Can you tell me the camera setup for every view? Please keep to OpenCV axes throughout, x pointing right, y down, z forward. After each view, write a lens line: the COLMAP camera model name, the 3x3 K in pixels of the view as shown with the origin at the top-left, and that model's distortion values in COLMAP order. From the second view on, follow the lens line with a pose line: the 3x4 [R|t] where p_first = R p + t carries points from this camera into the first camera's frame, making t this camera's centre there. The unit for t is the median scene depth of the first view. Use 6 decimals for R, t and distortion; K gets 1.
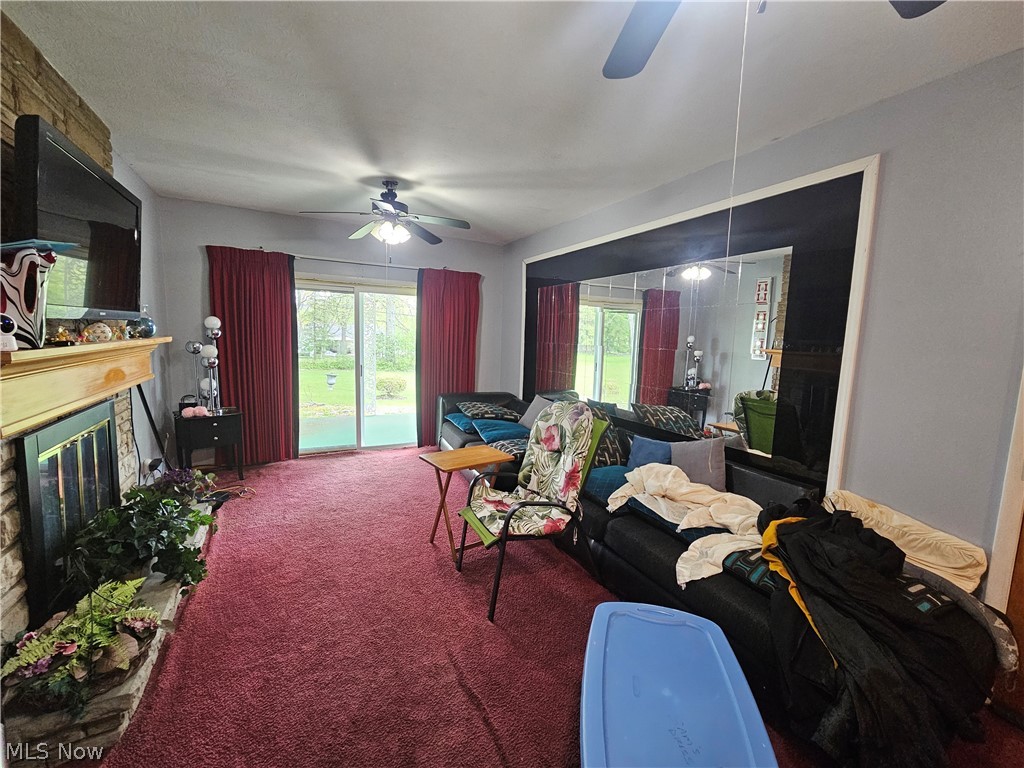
lens RADIAL K [[421.9, 0, 510.5], [0, 421.9, 384.2], [0, 0, 1]] dist [-0.001318, -0.000070]
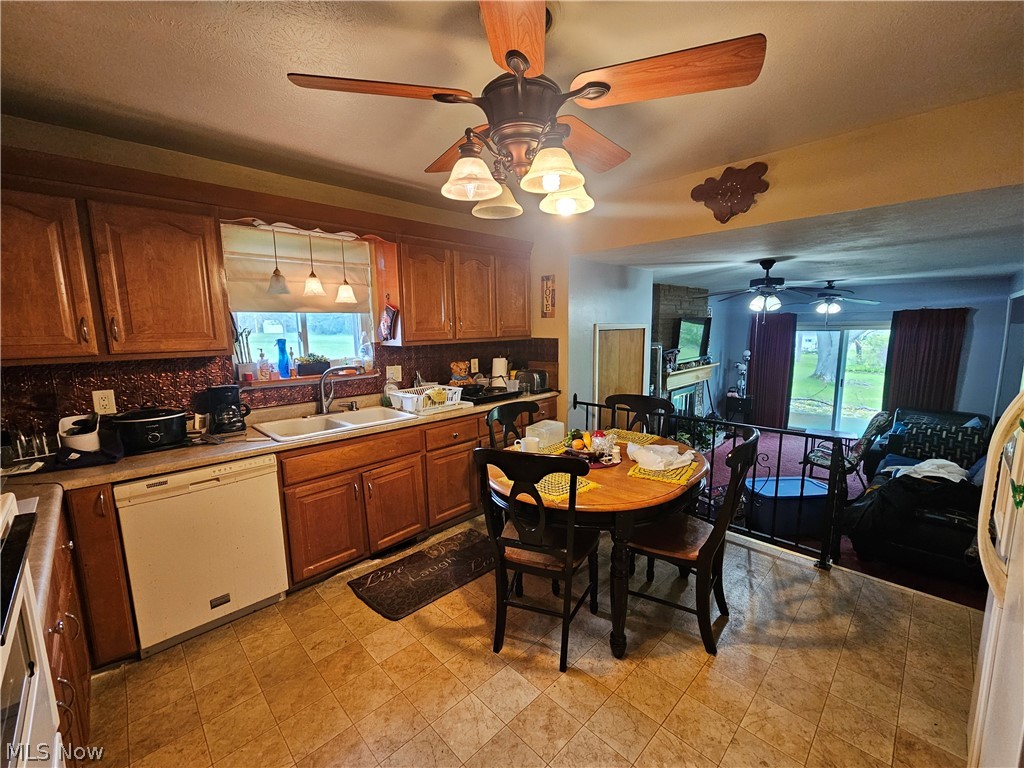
lens RADIAL K [[421.9, 0, 510.5], [0, 421.9, 384.2], [0, 0, 1]] dist [-0.001318, -0.000070]
pose [[0.292812, 0.093866, -0.951552, 0.921517], [-0.087666, 0.993614, 0.071038, -0.040180], [0.952143, 0.062618, 0.299170, -0.696985]]
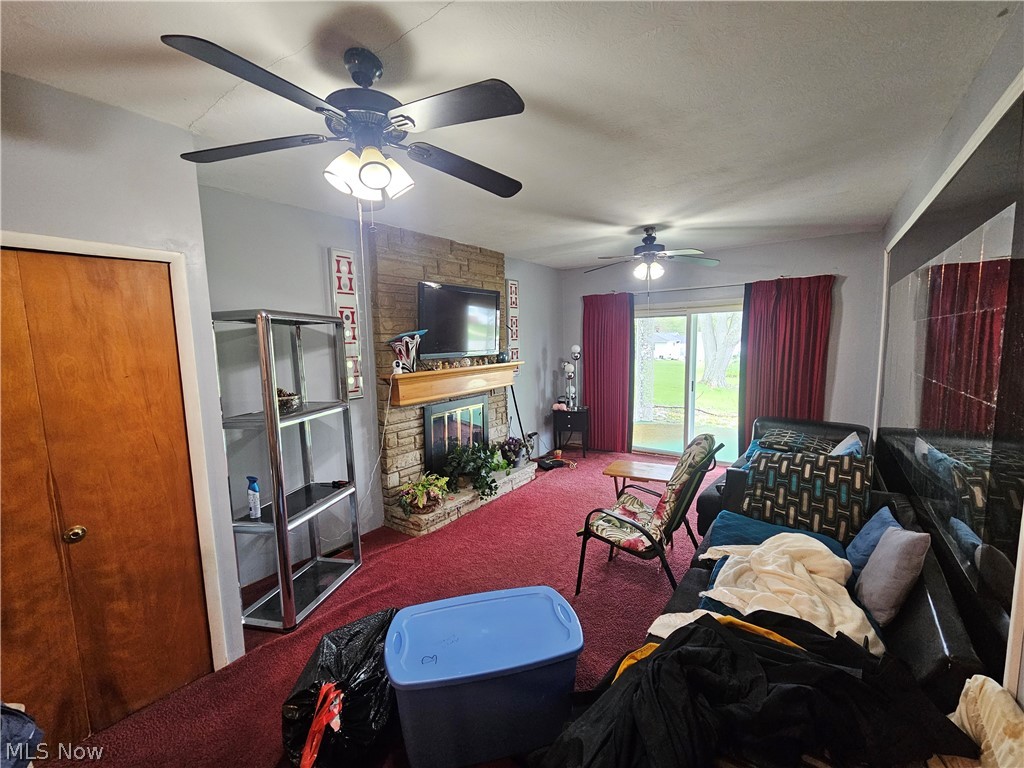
lens RADIAL K [[421.9, 0, 510.5], [0, 421.9, 384.2], [0, 0, 1]] dist [-0.001318, -0.000070]
pose [[0.445370, 0.054782, -0.893669, 0.529814], [-0.069992, 0.997202, 0.026247, -0.043287], [0.892607, 0.050860, 0.447958, 0.131360]]
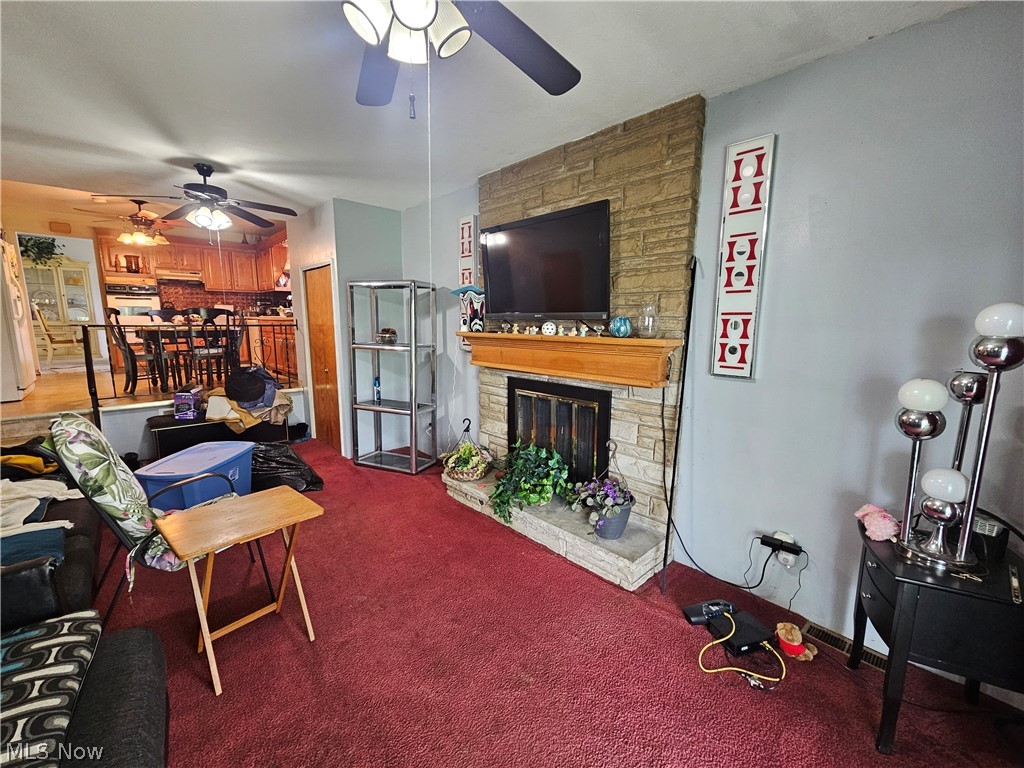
lens RADIAL K [[421.9, 0, 510.5], [0, 421.9, 384.2], [0, 0, 1]] dist [-0.001318, -0.000070]
pose [[-0.962139, 0.000849, -0.272558, -0.243781], [-0.071106, 0.964584, 0.254011, -0.153689], [0.263121, 0.263775, -0.928003, 1.225077]]
